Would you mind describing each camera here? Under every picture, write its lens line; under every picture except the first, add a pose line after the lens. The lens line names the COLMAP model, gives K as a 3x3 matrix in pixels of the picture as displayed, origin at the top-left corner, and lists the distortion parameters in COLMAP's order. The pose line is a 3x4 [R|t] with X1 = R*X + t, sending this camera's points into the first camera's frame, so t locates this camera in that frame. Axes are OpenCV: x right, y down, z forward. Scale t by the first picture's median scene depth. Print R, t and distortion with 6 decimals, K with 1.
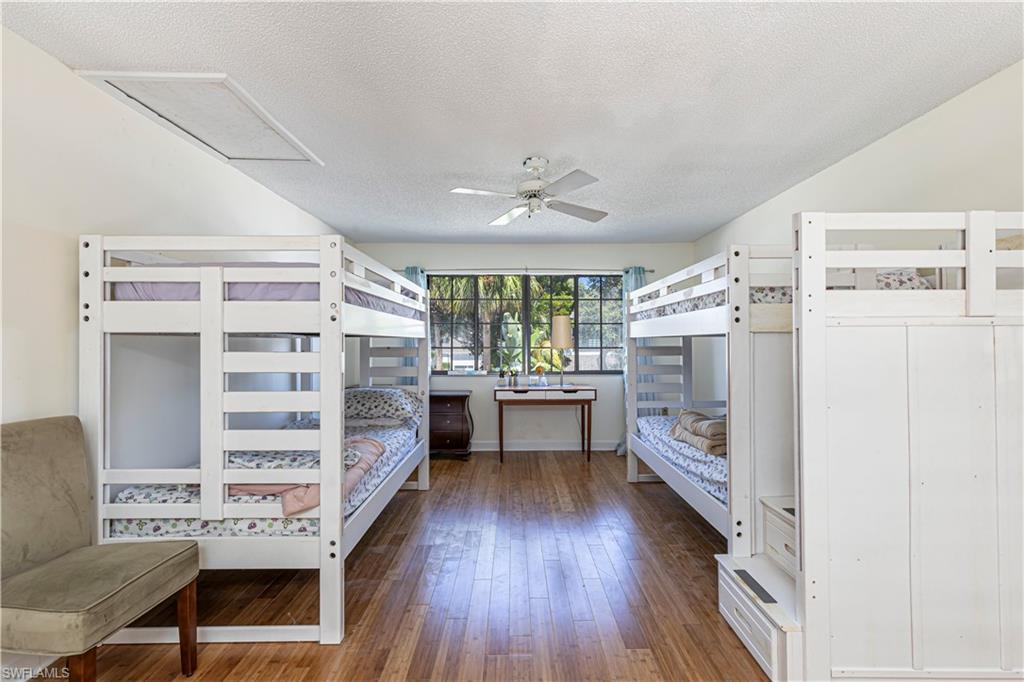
lens RADIAL K [[458.8, 0, 516.7], [0, 458.8, 341.2], [0, 0, 1]] dist [0.004234, 0.000455]
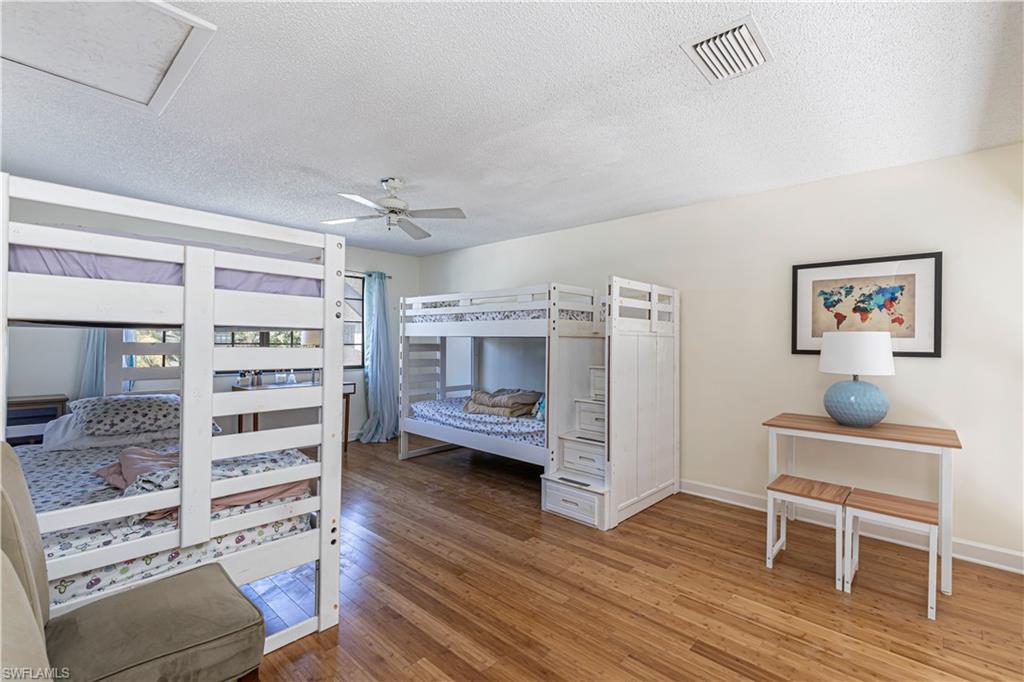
lens RADIAL K [[458.8, 0, 520.6], [0, 458.8, 341.1], [0, 0, 1]] dist [0.004234, 0.000455]
pose [[0.672375, 0.012594, 0.740103, -0.811999], [-0.017231, 0.999851, -0.001360, 0.002750], [-0.740010, -0.011838, 0.672492, -0.012369]]
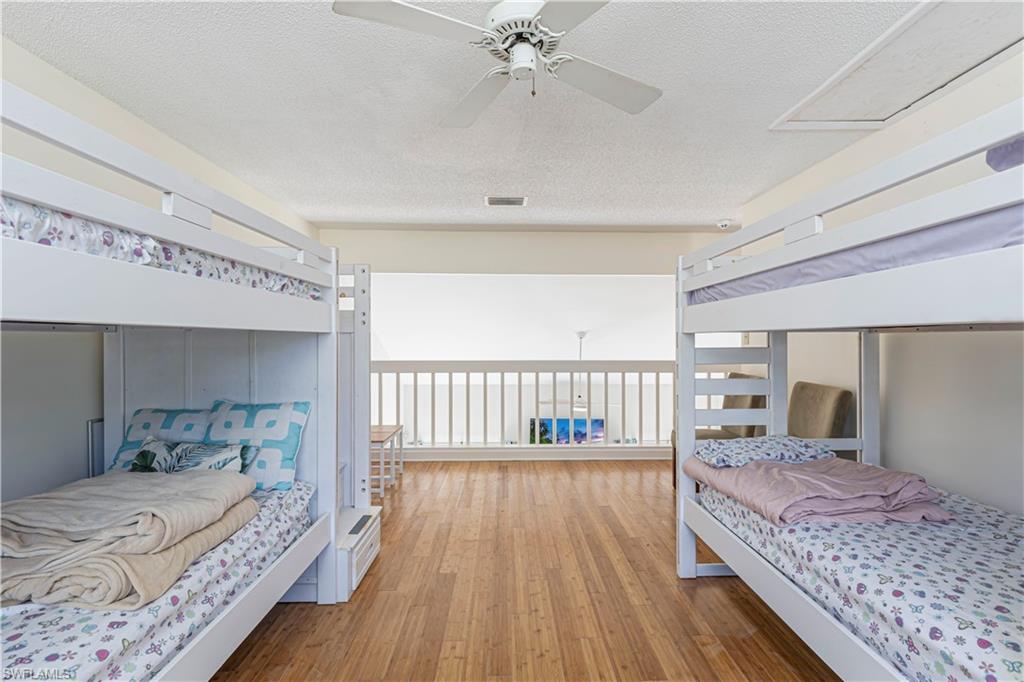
lens RADIAL K [[458.8, 0, 511.4], [0, 458.8, 341.4], [0, 0, 1]] dist [0.004234, 0.000455]
pose [[0.999730, 0.001802, 0.023146, 0.022443], [-0.001924, 0.999984, 0.005248, 0.001682], [-0.023137, -0.005291, 0.999718, 0.779302]]
